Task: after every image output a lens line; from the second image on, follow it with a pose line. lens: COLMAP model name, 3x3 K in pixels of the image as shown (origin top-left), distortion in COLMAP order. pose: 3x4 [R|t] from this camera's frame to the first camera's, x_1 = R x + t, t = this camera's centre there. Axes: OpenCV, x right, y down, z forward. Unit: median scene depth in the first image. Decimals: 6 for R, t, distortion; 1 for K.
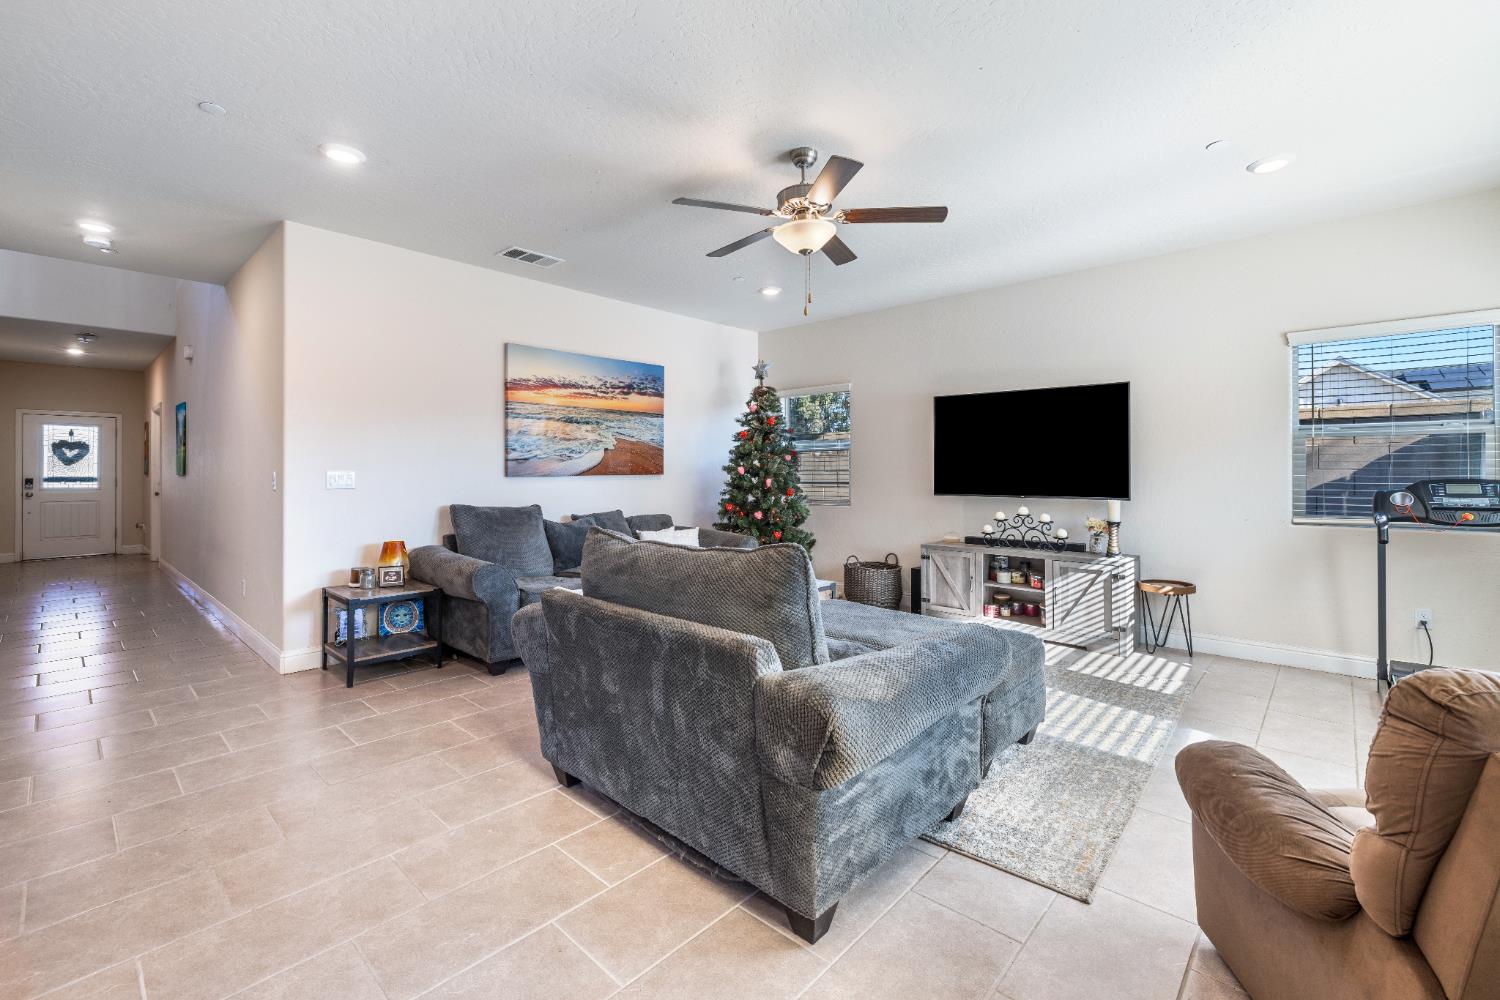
lens RADIAL K [[641.5, 0, 750.3], [0, 641.5, 476.8], [0, 0, 1]] dist [-0.001302, 0.000385]
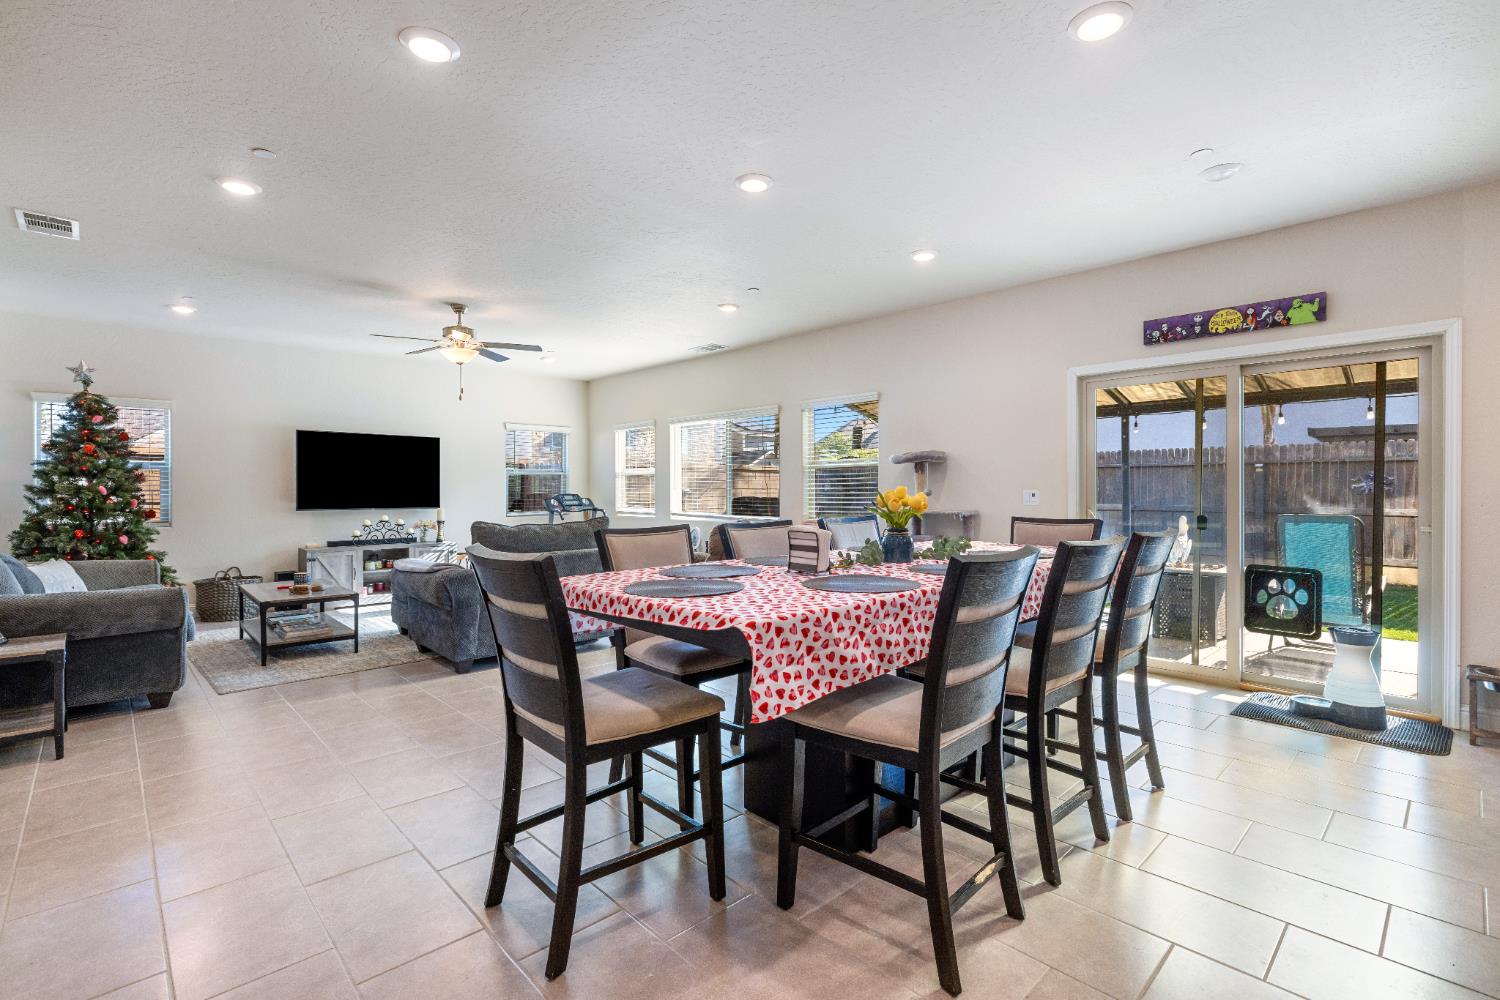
lens RADIAL K [[689.2, 0, 750.0], [0, 689.2, 500.0], [0, 0, 1]] dist [-0.005793, -0.000222]
pose [[0.065148, -0.014037, 0.997777, -1.063608], [0.009564, 0.999864, 0.013442, -0.001194], [-0.997830, 0.008667, 0.065273, 0.064201]]
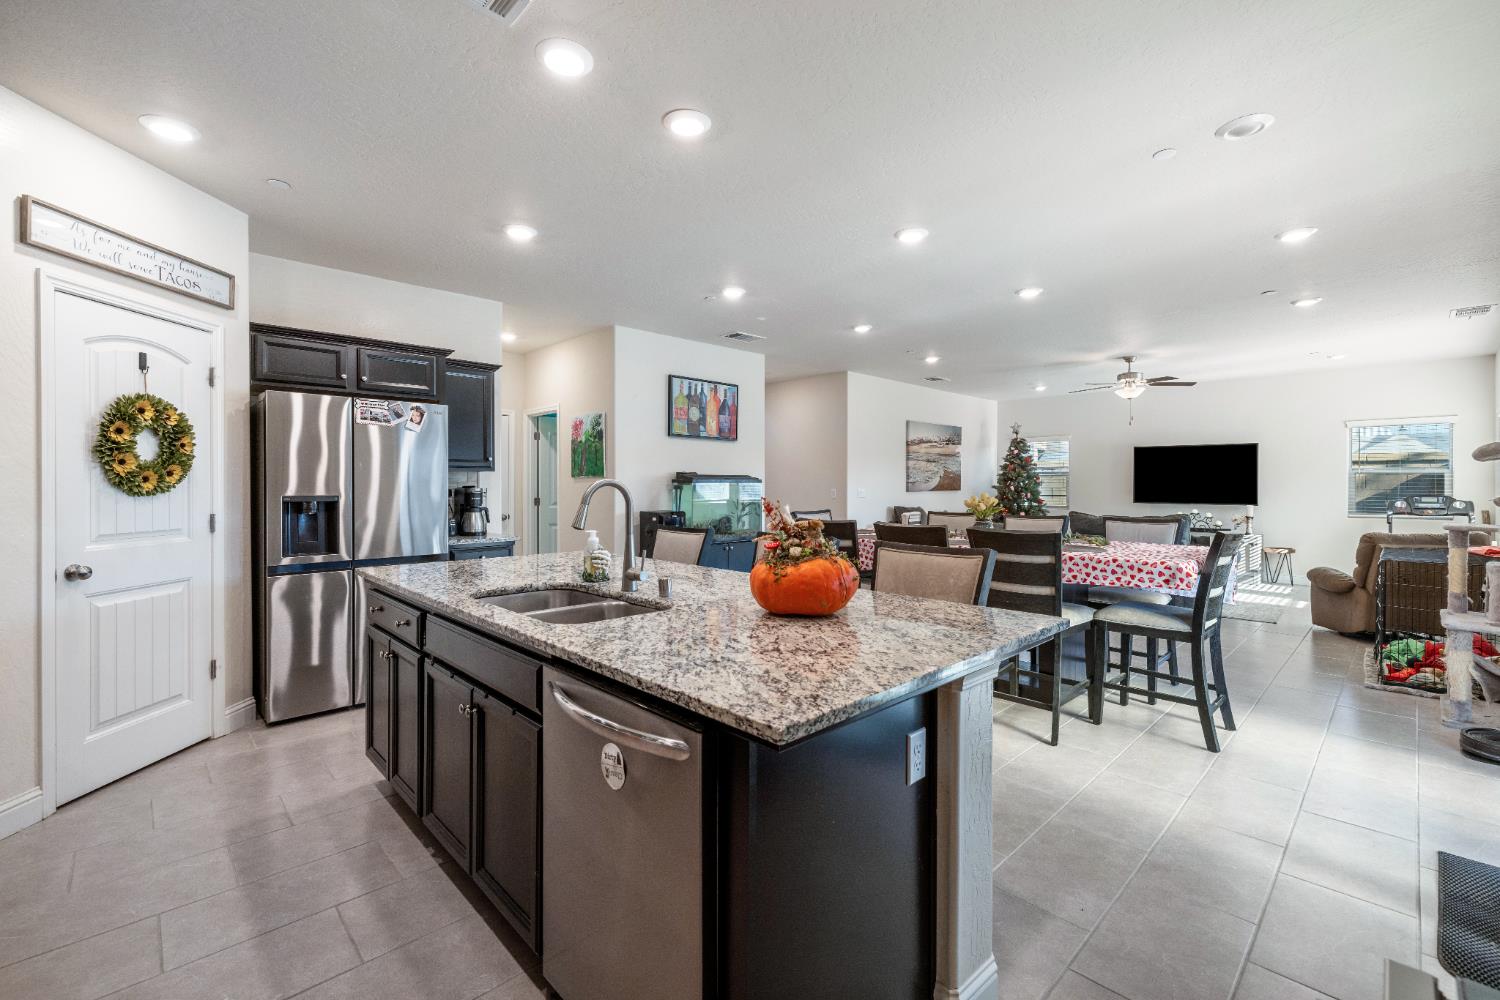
lens RADIAL K [[641.6, 0, 745.2], [0, 641.6, 490.8], [0, 0, 1]] dist [0.001394, 0.000421]
pose [[0.998006, 0.004267, -0.062973, -0.737867], [-0.004241, 0.999991, 0.000539, -0.001738], [0.062975, -0.000271, 0.998015, -0.913094]]
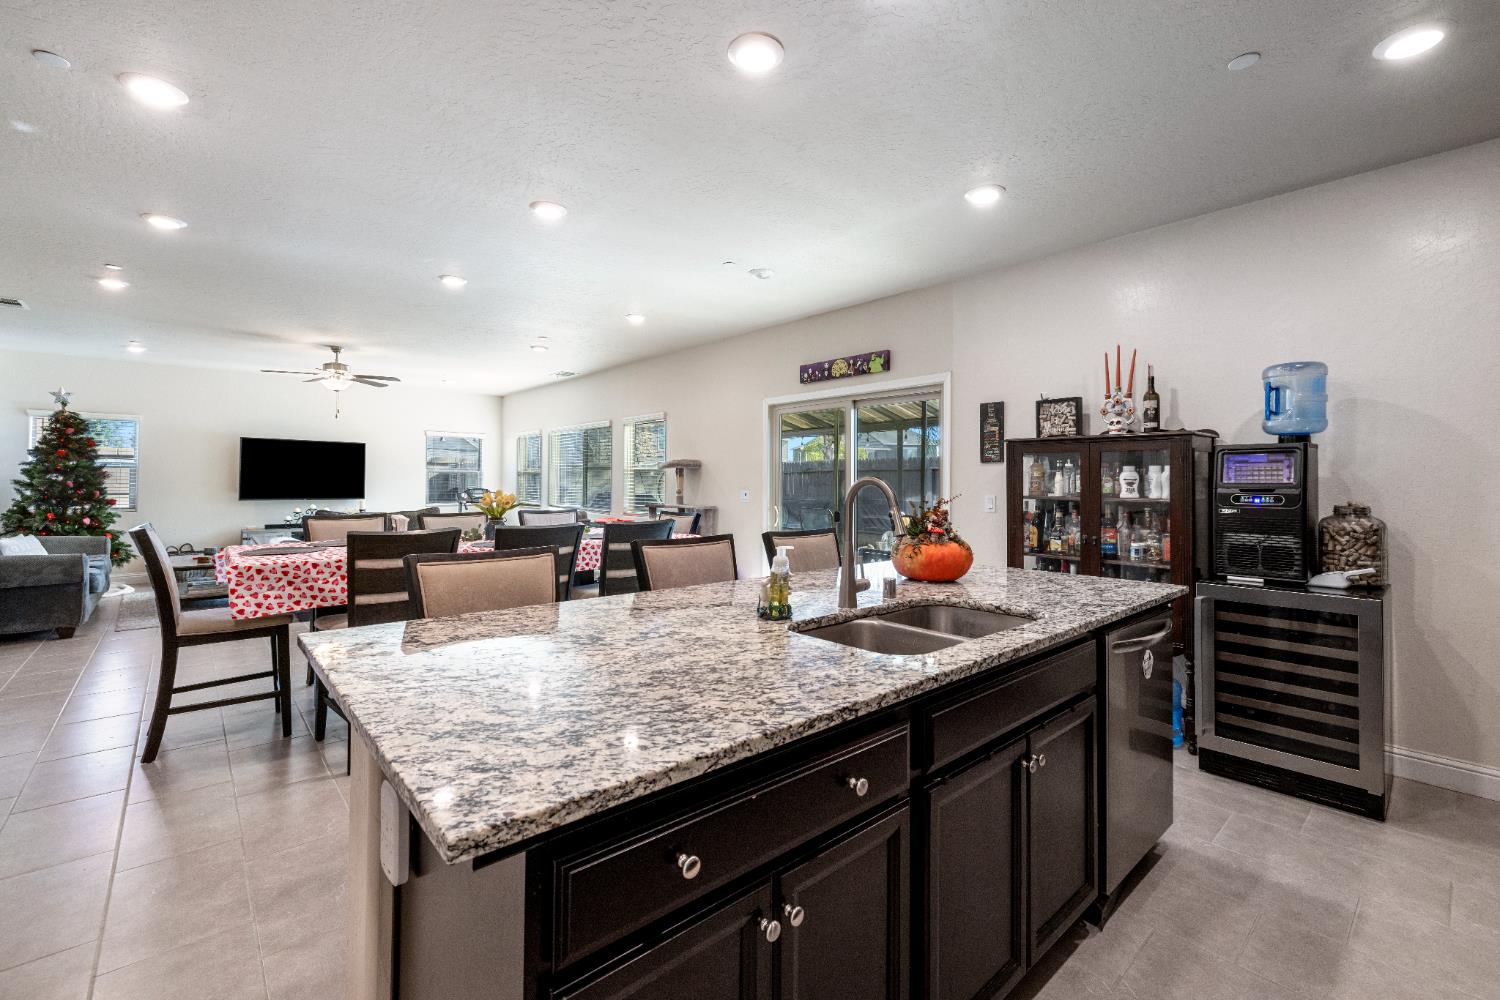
lens RADIAL K [[641.5, 0, 750.3], [0, 641.5, 476.8], [0, 0, 1]] dist [-0.001302, 0.000385]
pose [[0.101900, 0.011837, 0.994724, -1.260599], [0.000550, 0.999928, -0.011956, -0.010390], [-0.994795, 0.001765, 0.101886, -0.434643]]
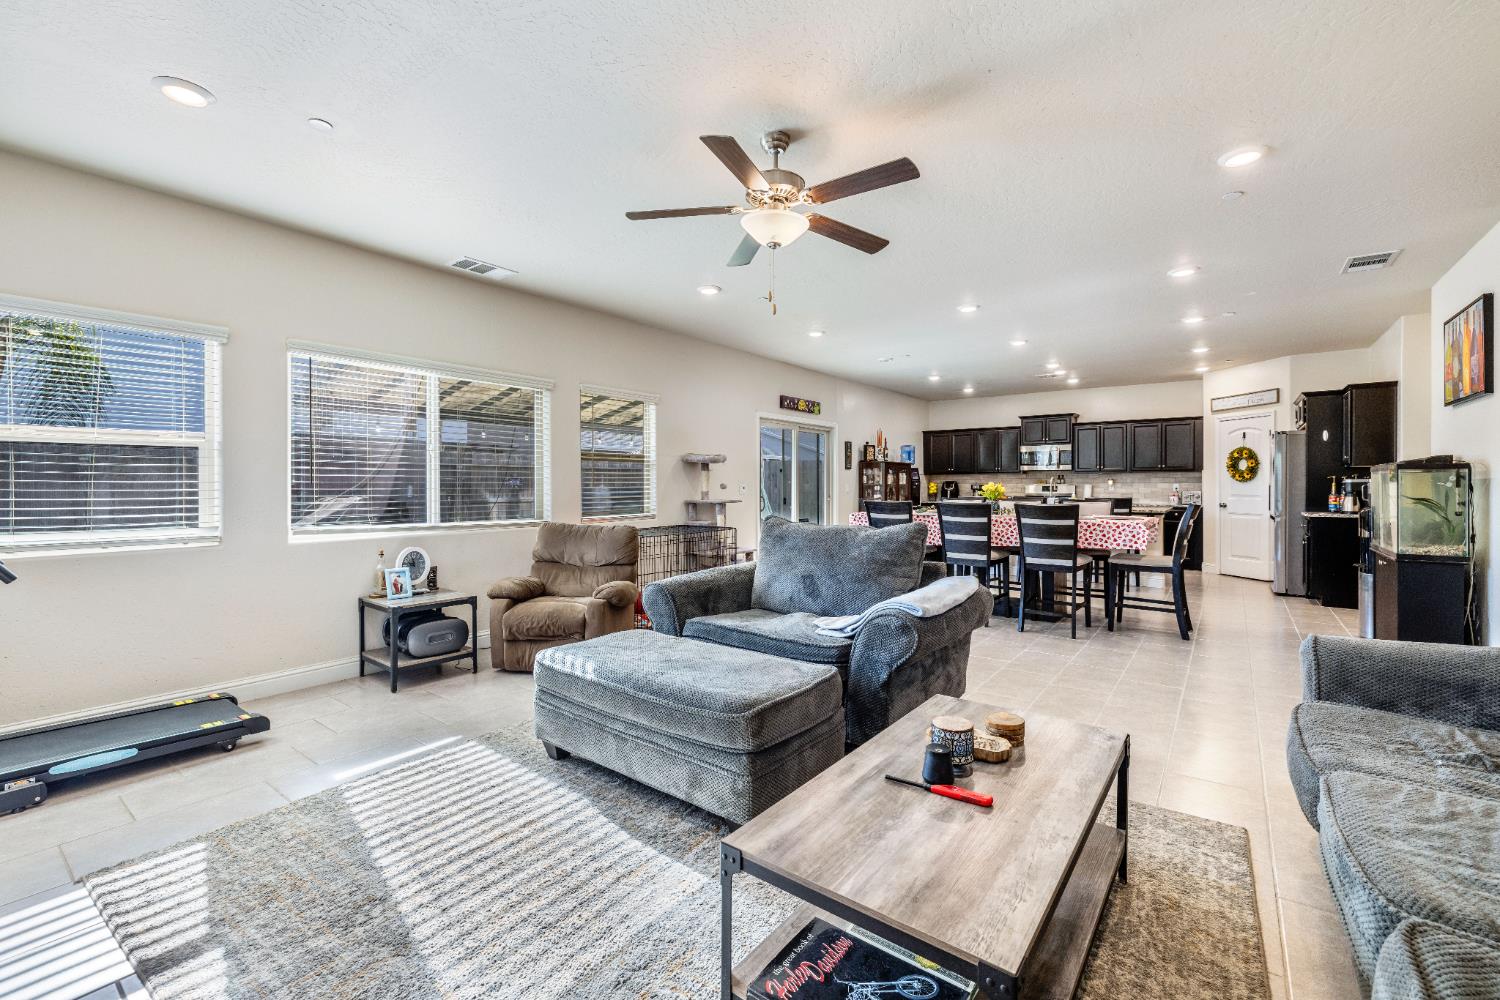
lens RADIAL K [[641.6, 0, 745.2], [0, 641.6, 490.8], [0, 0, 1]] dist [0.001394, 0.000421]
pose [[-0.996732, -0.000432, -0.080780, 0.117217], [-0.001535, 0.999906, 0.013601, -0.005319], [0.080767, 0.013681, -0.996639, 1.193559]]
